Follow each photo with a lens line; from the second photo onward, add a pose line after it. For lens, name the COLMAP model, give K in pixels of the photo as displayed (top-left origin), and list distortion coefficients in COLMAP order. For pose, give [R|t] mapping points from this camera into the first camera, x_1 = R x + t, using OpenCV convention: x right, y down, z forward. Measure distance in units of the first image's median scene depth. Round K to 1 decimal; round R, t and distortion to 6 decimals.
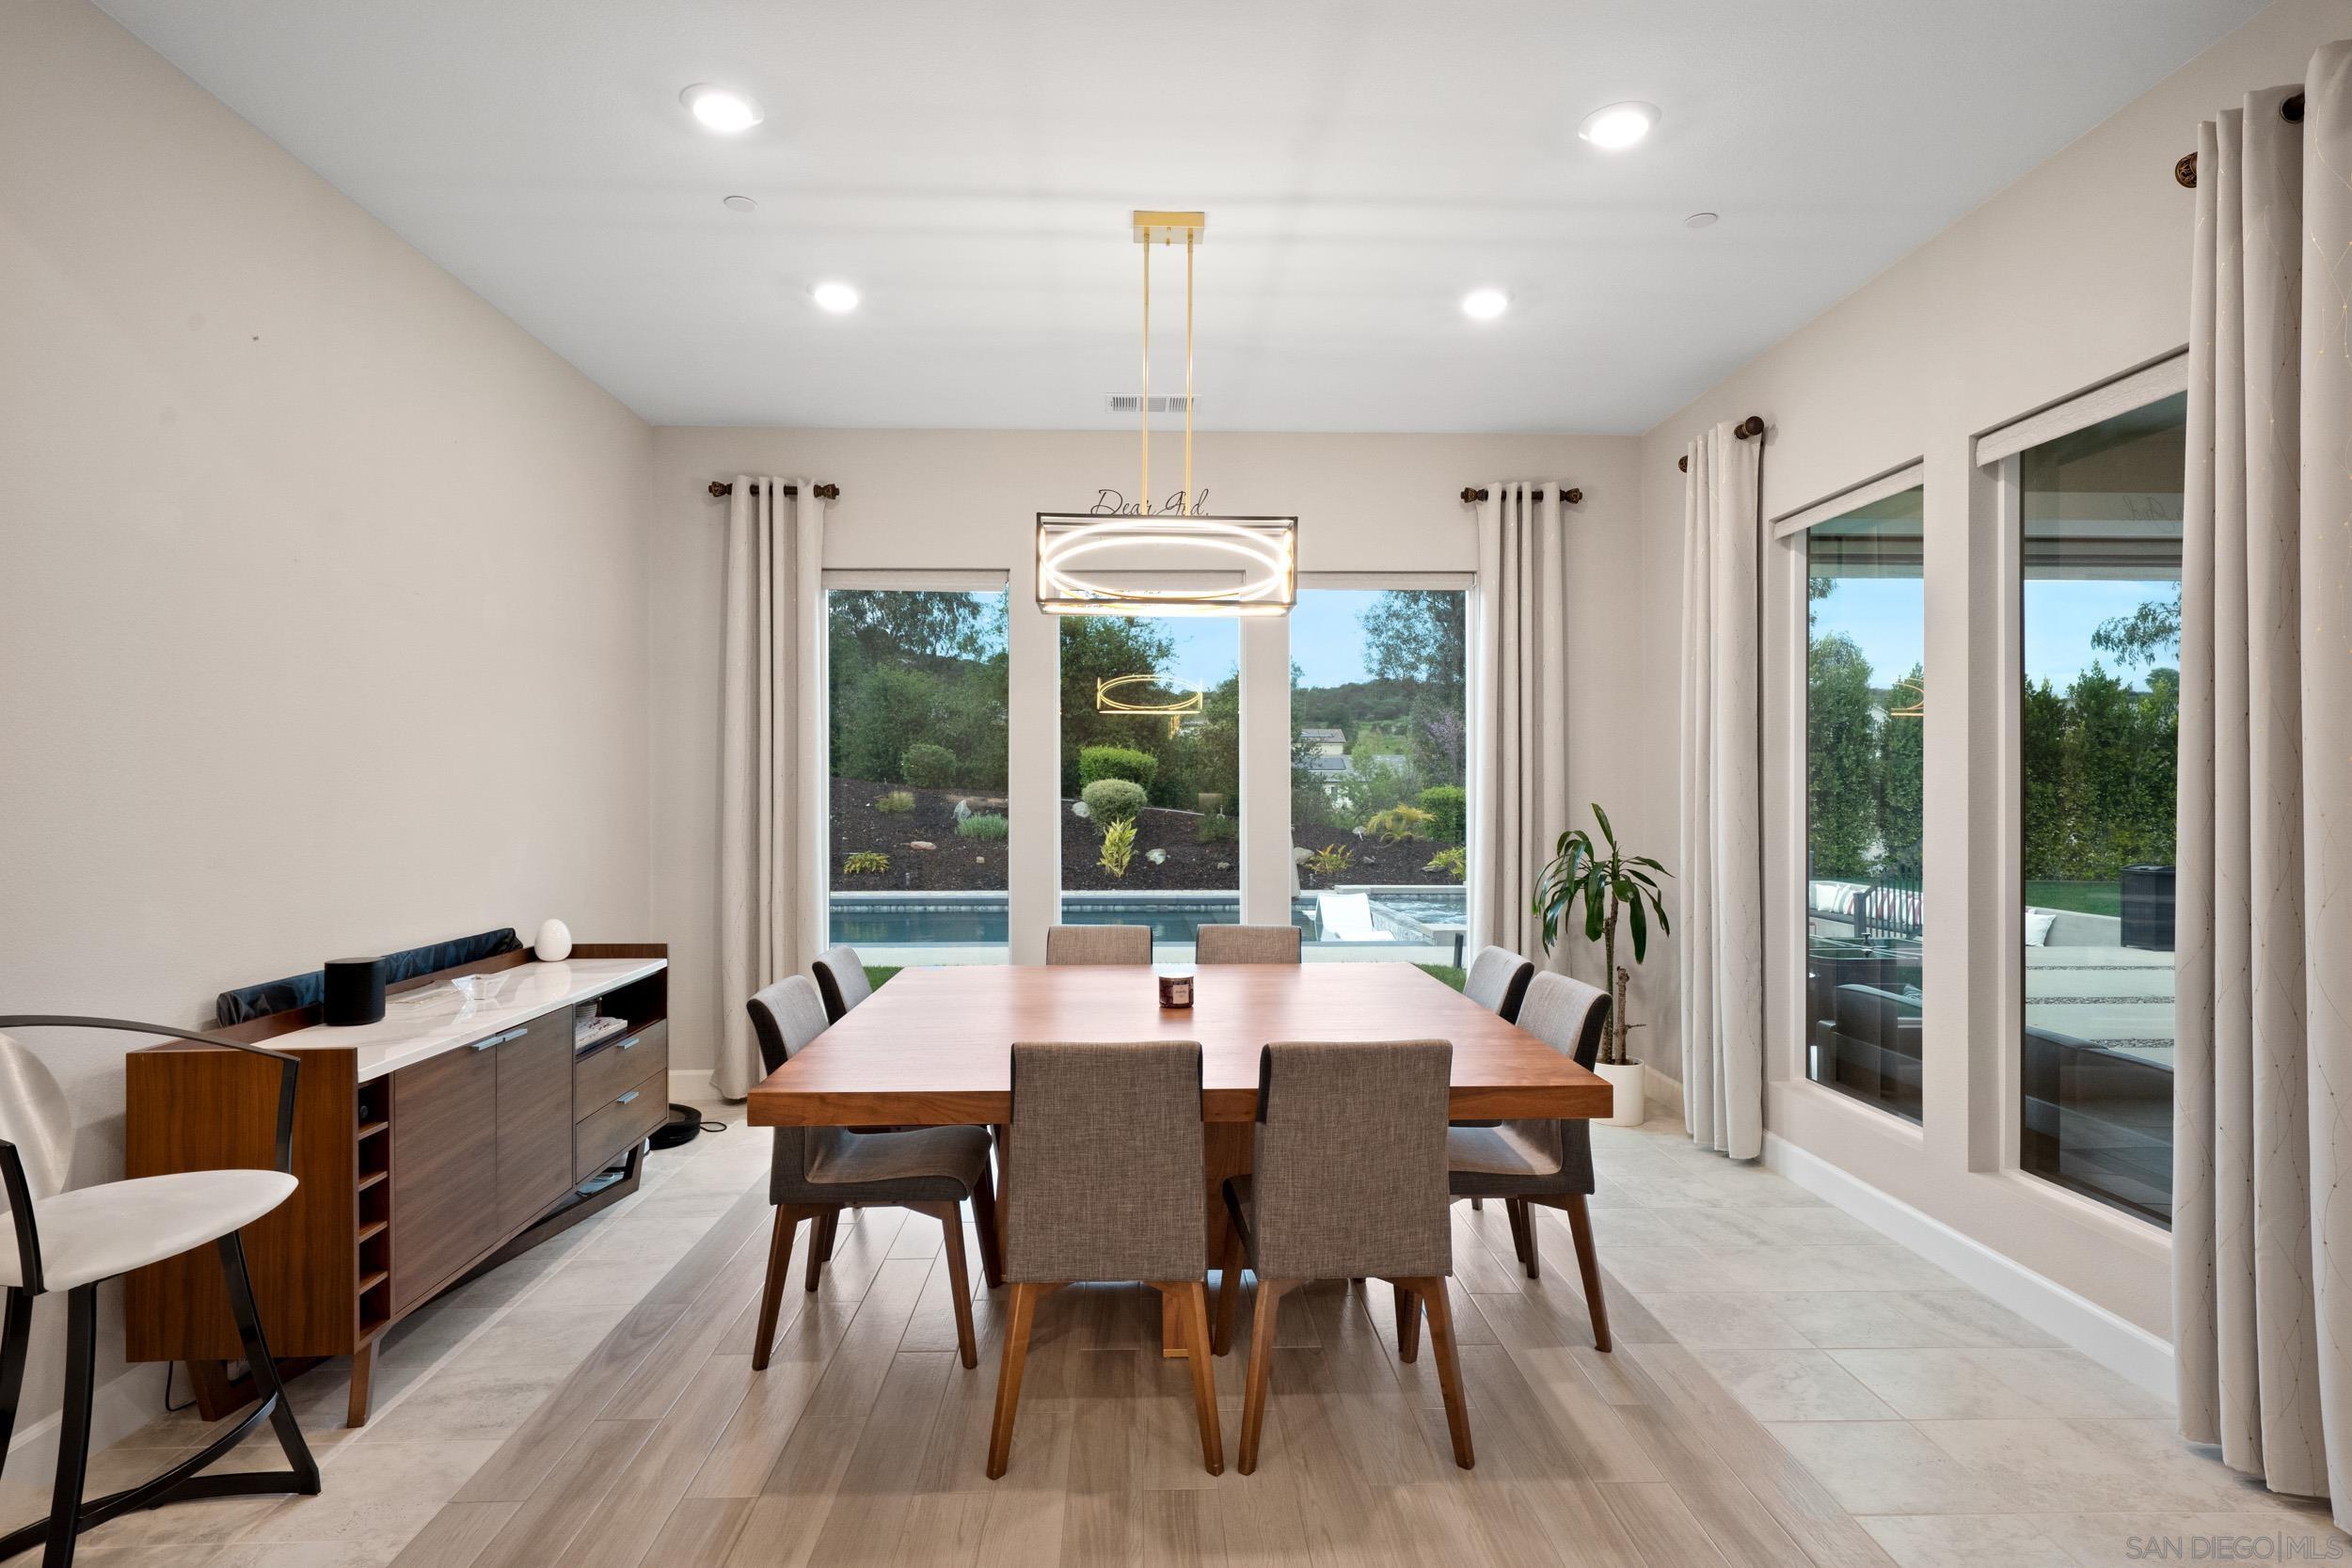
lens RADIAL K [[1206.4, 0, 1169.4], [0, 1206.4, 789.8], [0, 0, 1]] dist [0.005742, 0.000980]
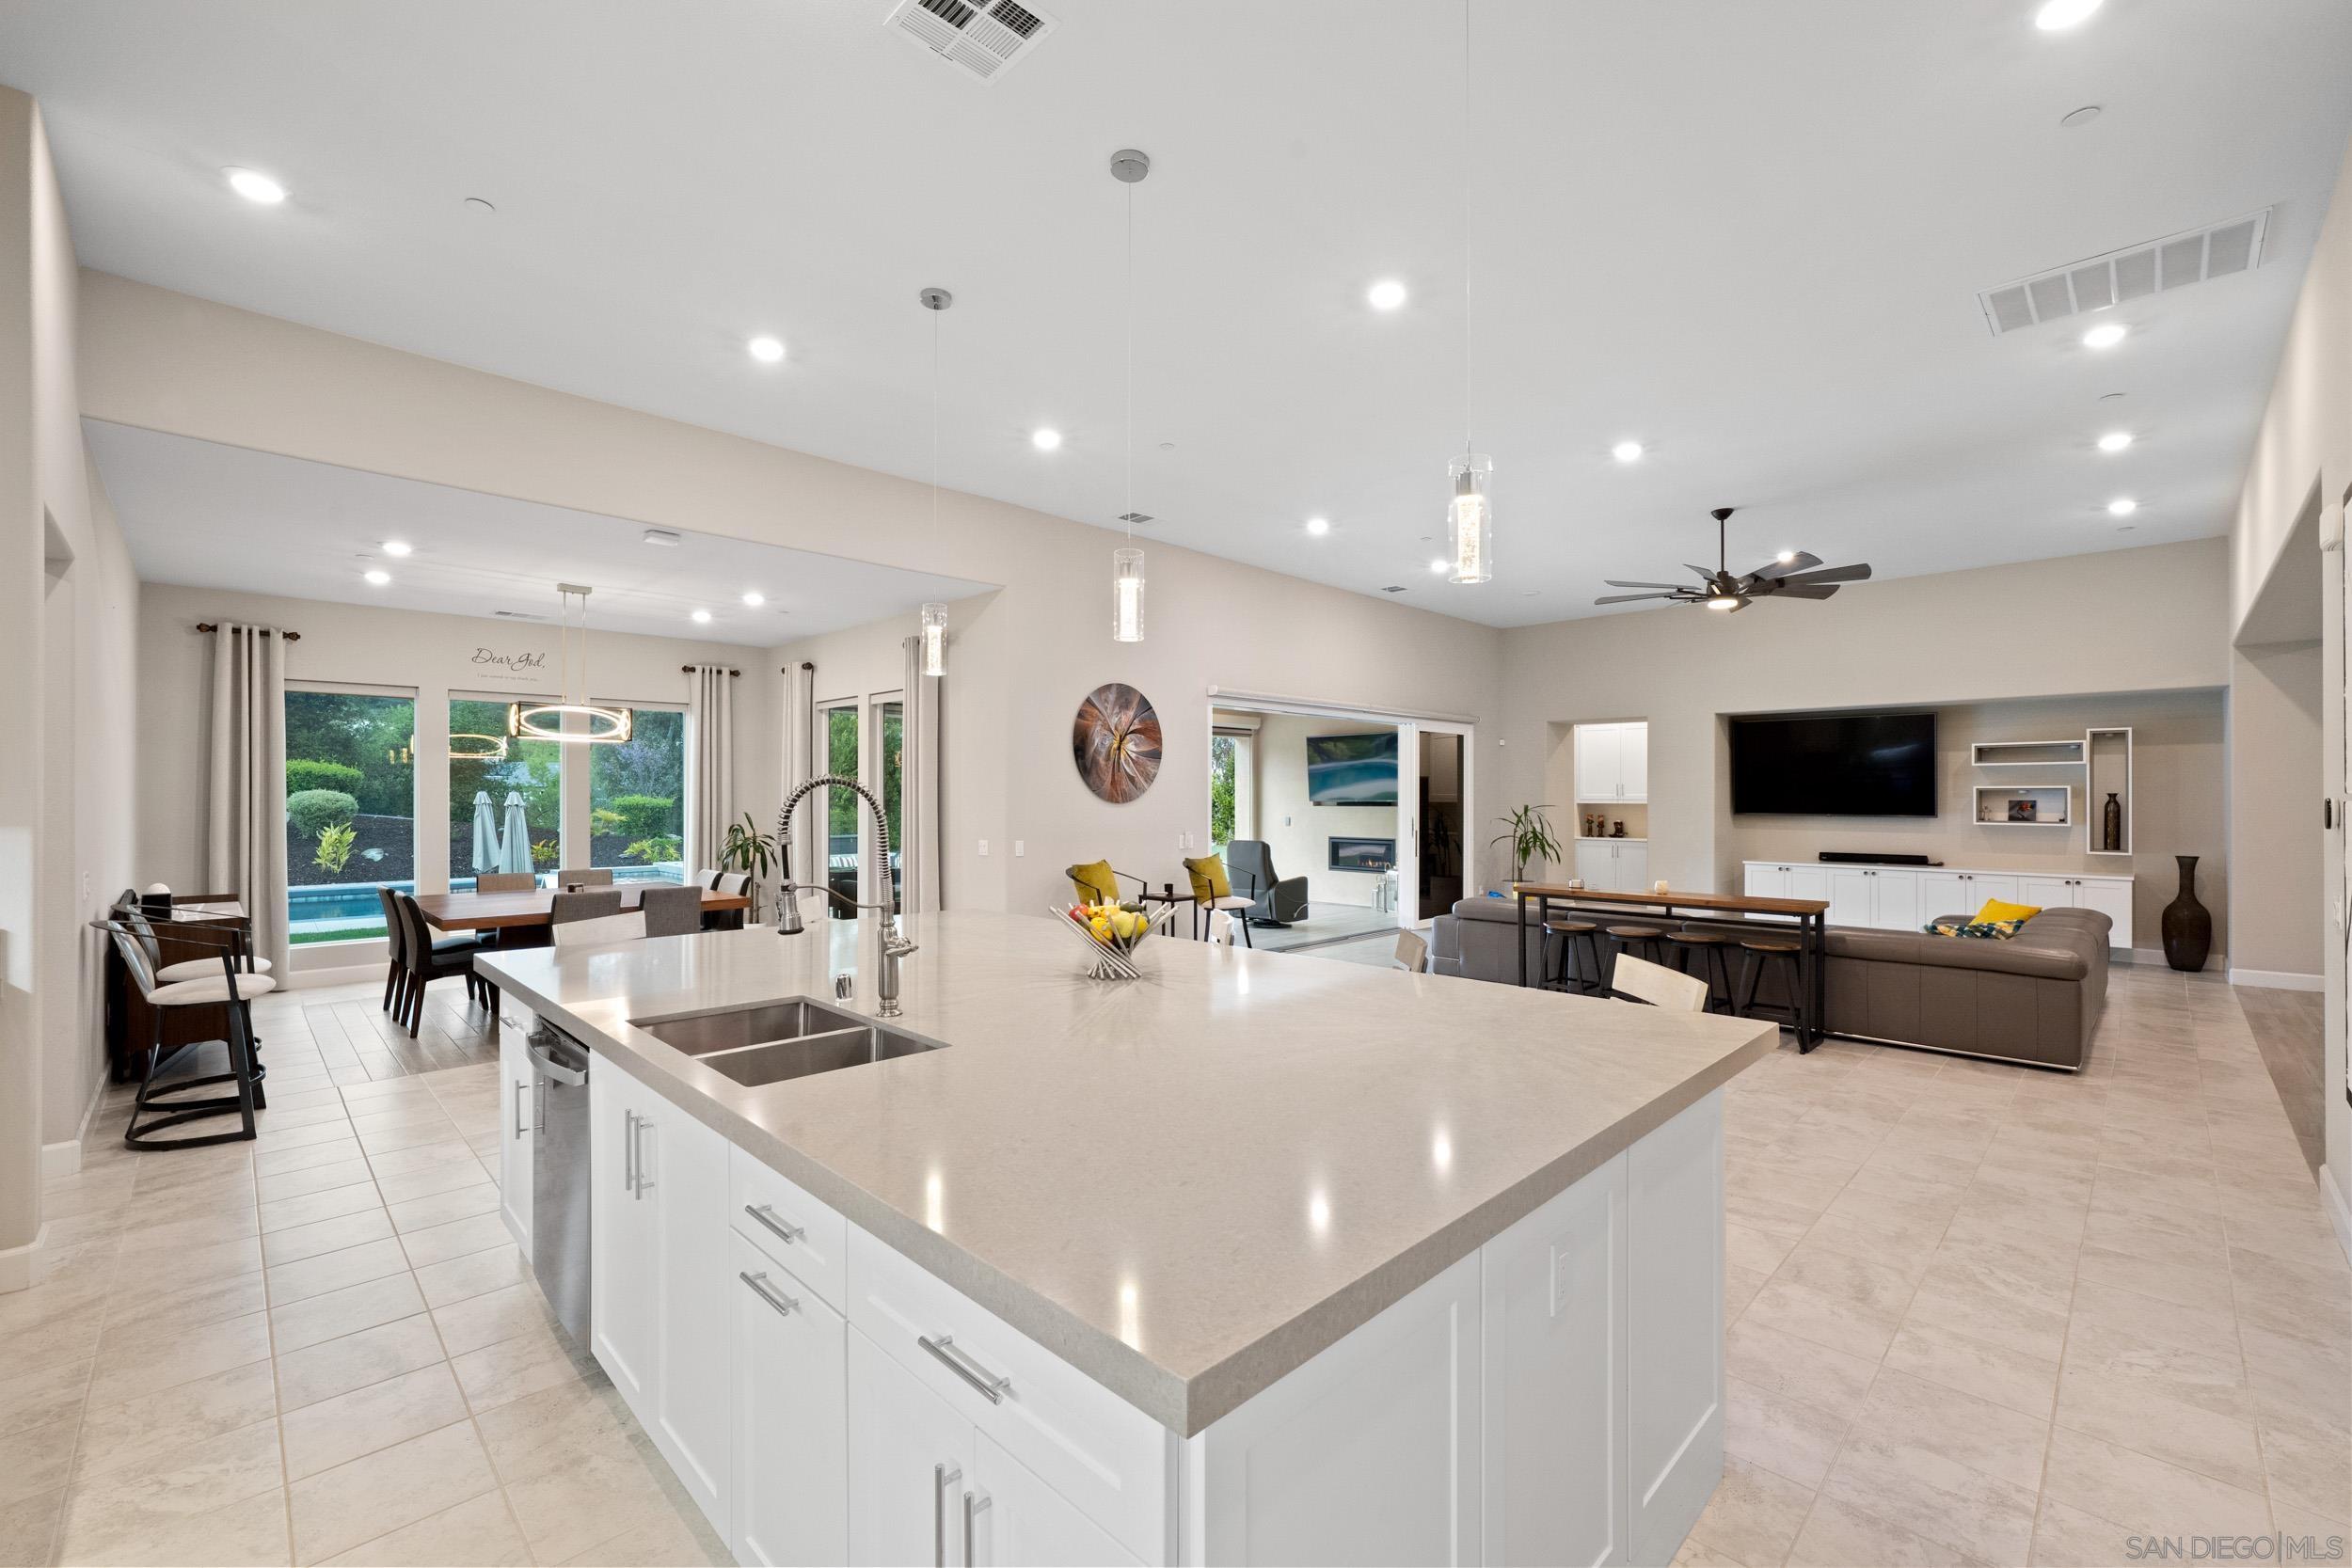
lens RADIAL K [[994.9, 0, 1171.2], [0, 994.9, 795.0], [0, 0, 1]] dist [-0.005168, -0.000057]
pose [[0.737271, 0.001733, 0.675595, -0.328753], [-0.002699, 0.999996, 0.000380, -0.024258], [-0.675592, -0.002104, 0.737273, -0.942115]]
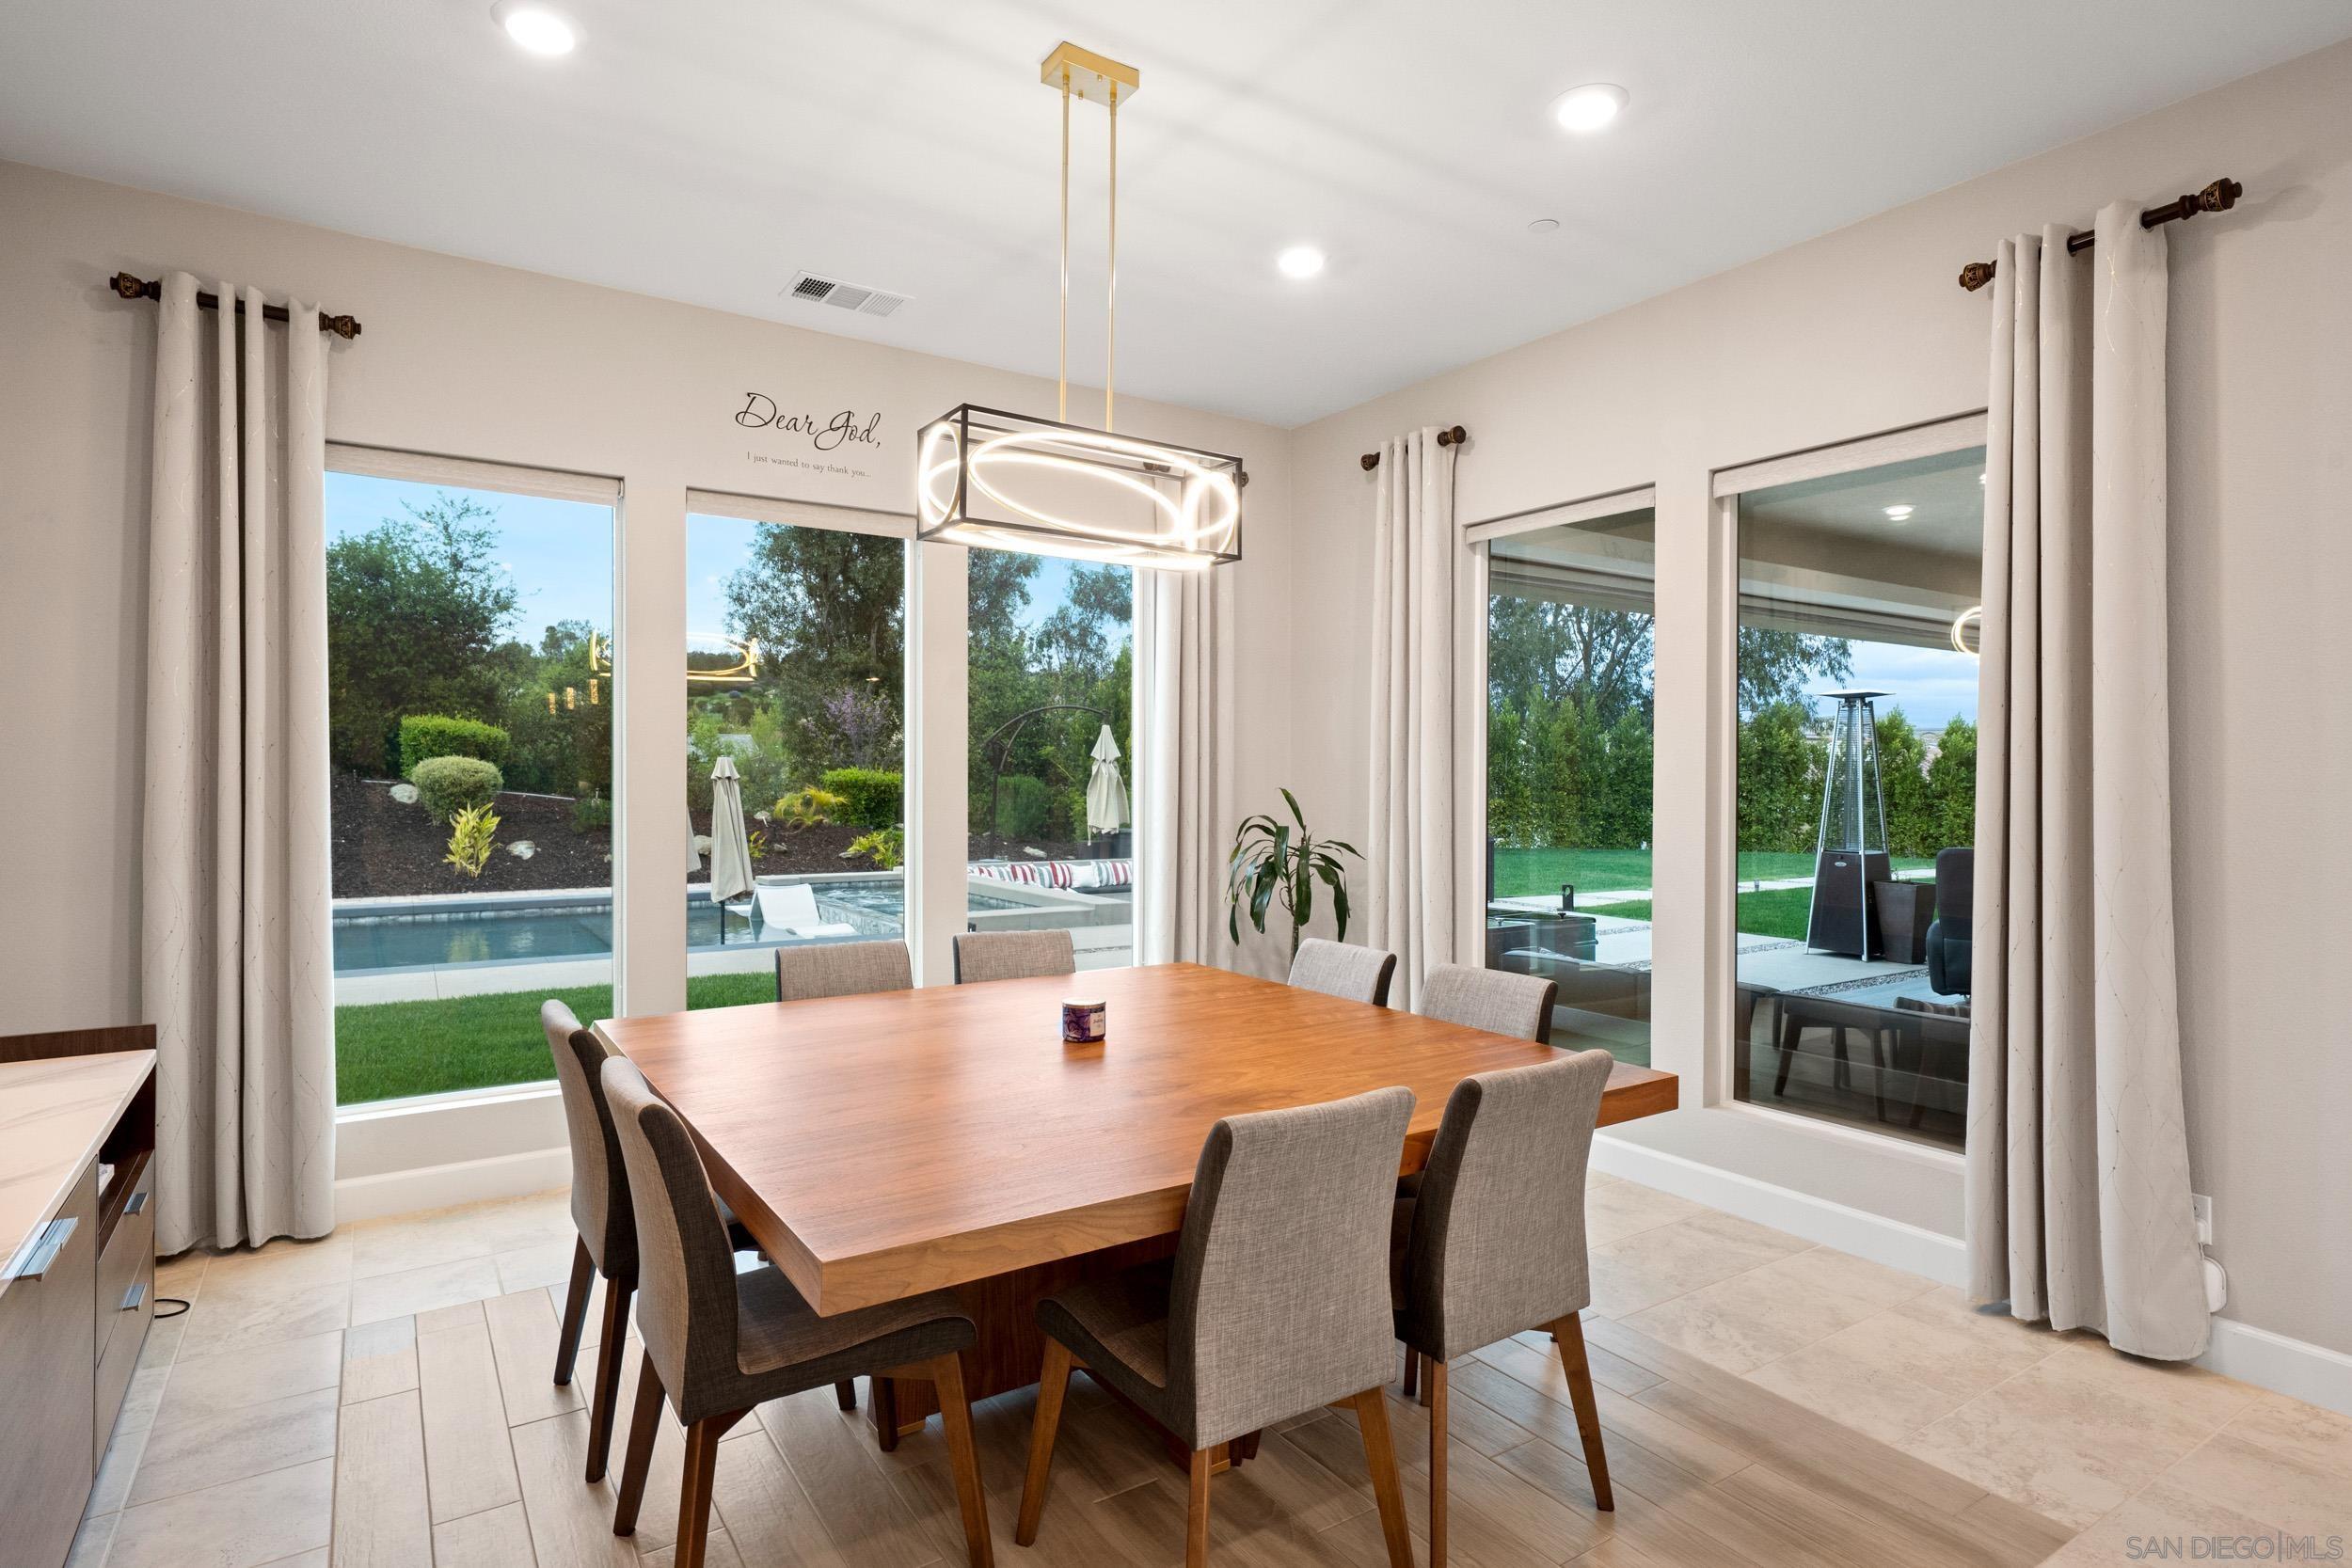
lens RADIAL K [[1219.1, 0, 1160.7], [0, 1219.1, 779.5], [0, 0, 1]] dist [0.004688, -0.000573]
pose [[0.853897, 0.002395, 0.520436, -0.259452], [-0.005798, 0.999971, 0.004910, -0.000115], [-0.520409, -0.007210, 0.853887, 0.186346]]
